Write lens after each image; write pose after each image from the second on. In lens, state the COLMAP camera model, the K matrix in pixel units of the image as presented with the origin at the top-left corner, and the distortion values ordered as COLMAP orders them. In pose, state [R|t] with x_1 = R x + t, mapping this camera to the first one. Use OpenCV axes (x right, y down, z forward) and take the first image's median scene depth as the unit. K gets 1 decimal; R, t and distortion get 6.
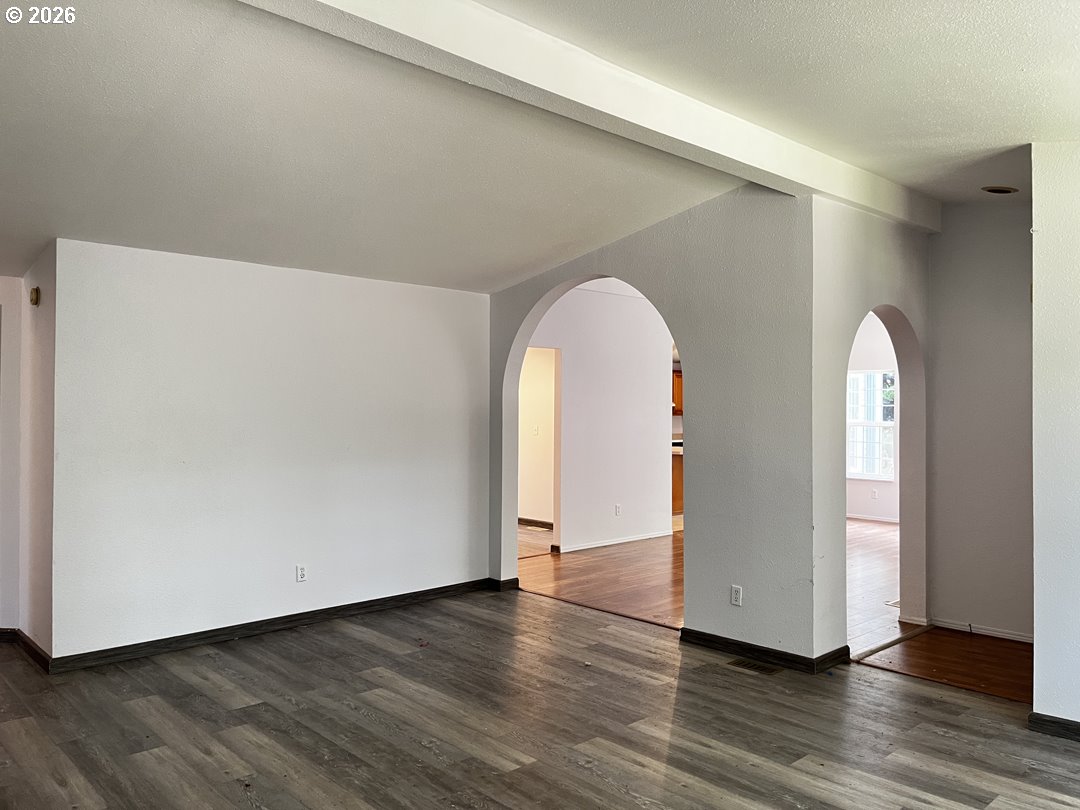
lens RADIAL K [[812.6, 0, 550.2], [0, 812.6, 401.6], [0, 0, 1]] dist [0.087507, -0.118962]
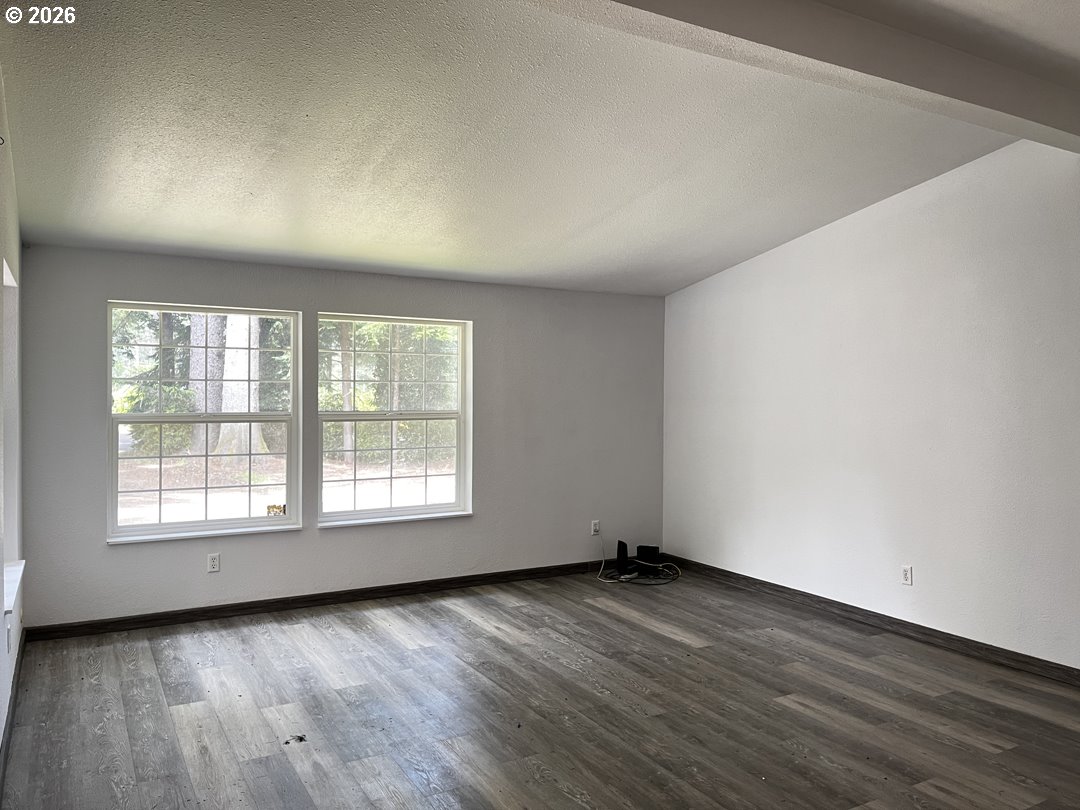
lens RADIAL K [[812.6, 0, 550.2], [0, 812.6, 401.6], [0, 0, 1]] dist [0.087507, -0.118962]
pose [[-0.971965, -0.014667, 0.234668, -0.053314], [-0.012666, 0.999869, 0.010033, 0.009060], [-0.234784, 0.006779, -0.972024, 1.472274]]
